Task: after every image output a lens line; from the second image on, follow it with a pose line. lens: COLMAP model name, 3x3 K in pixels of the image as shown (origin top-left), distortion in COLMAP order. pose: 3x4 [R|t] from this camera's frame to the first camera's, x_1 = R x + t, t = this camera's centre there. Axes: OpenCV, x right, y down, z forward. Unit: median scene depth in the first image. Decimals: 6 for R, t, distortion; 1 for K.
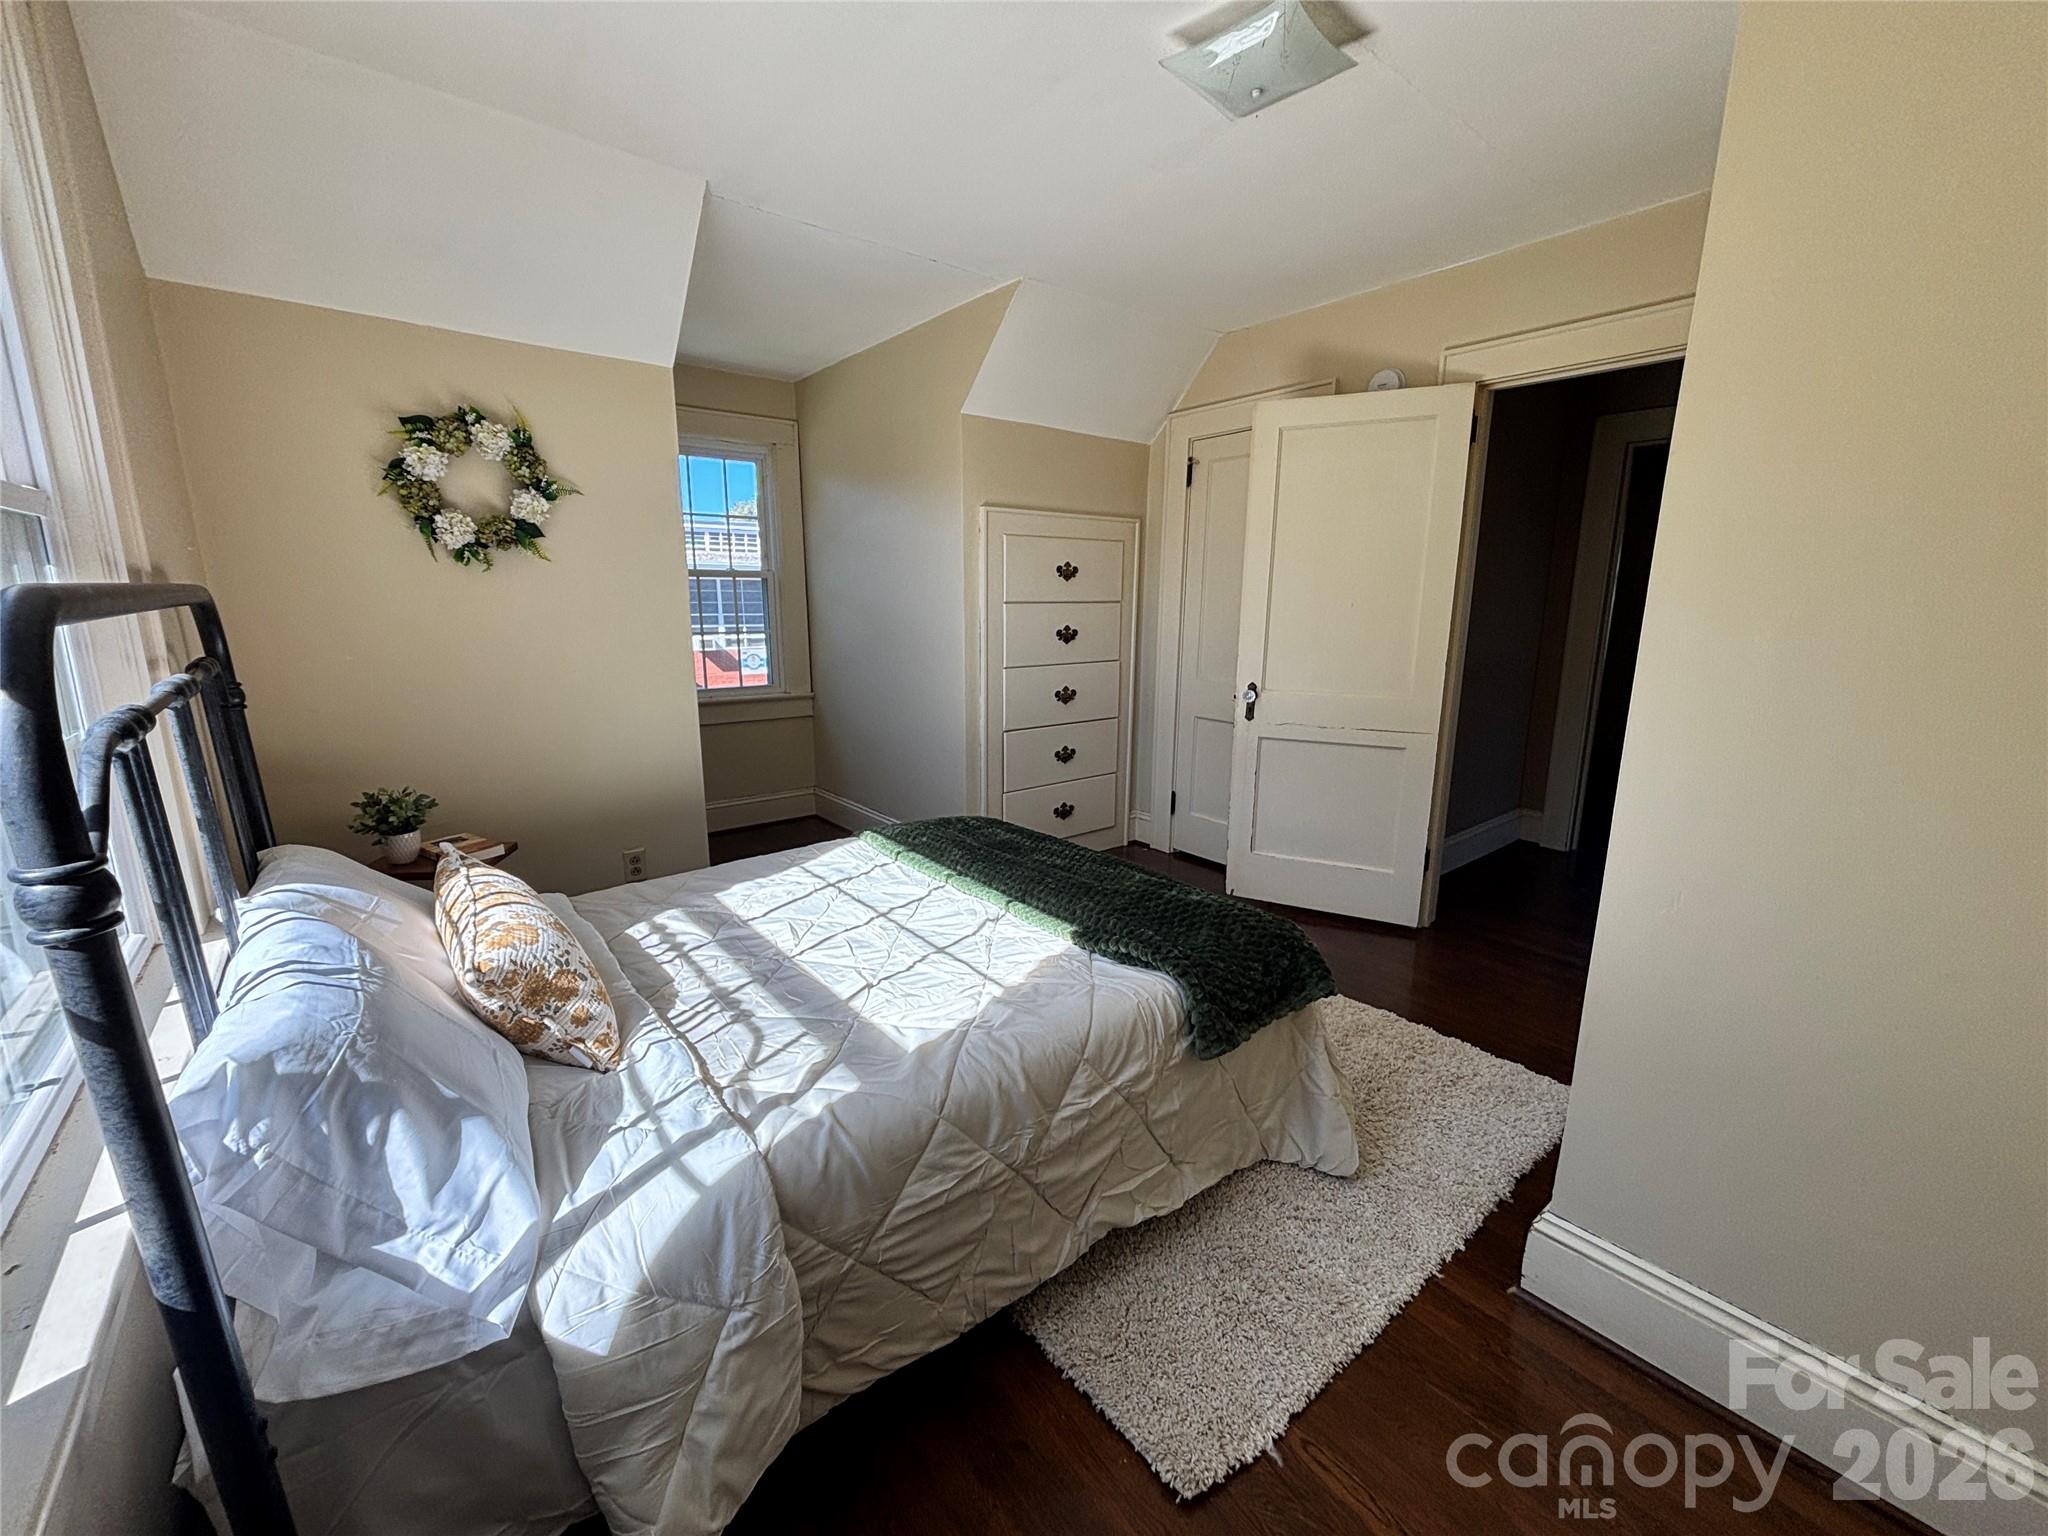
lens RADIAL K [[827.4, 0, 1024.0], [0, 827.4, 768.0], [0, 0, 1]] dist [0.002406, 0.000074]
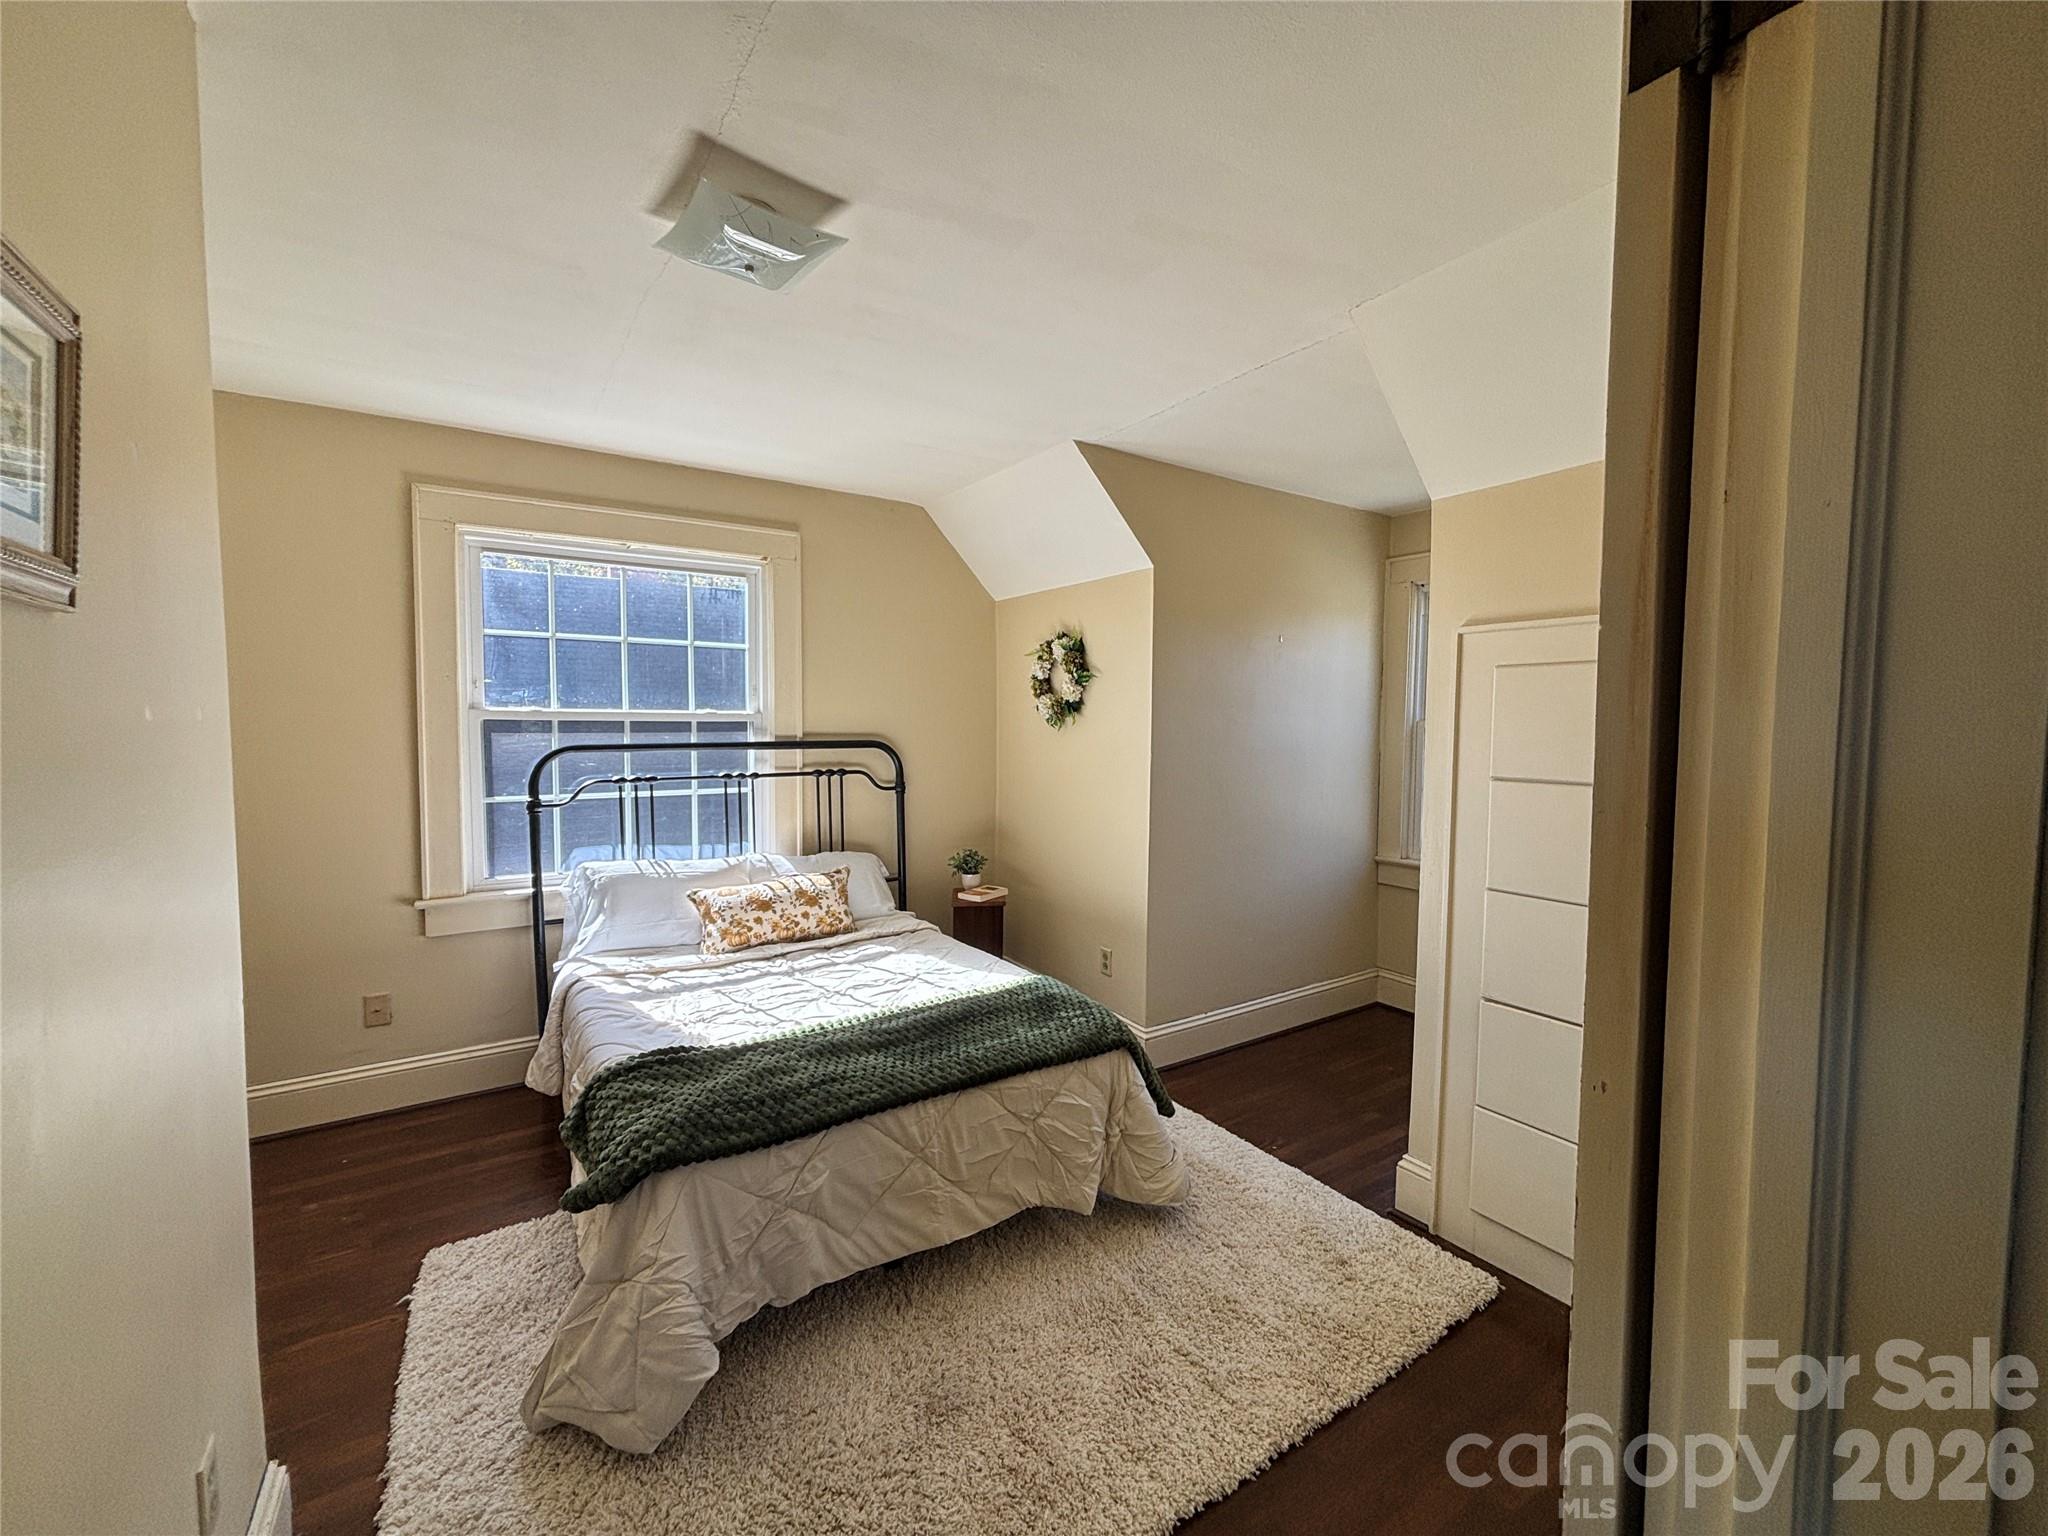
lens RADIAL K [[827.4, 0, 1024.0], [0, 827.4, 768.0], [0, 0, 1]] dist [0.002406, 0.000074]
pose [[-0.116809, 0.050761, -0.991856, 1.216160], [-0.208141, 0.975263, 0.074424, -0.372175], [0.971099, 0.215139, -0.103354, 1.519507]]
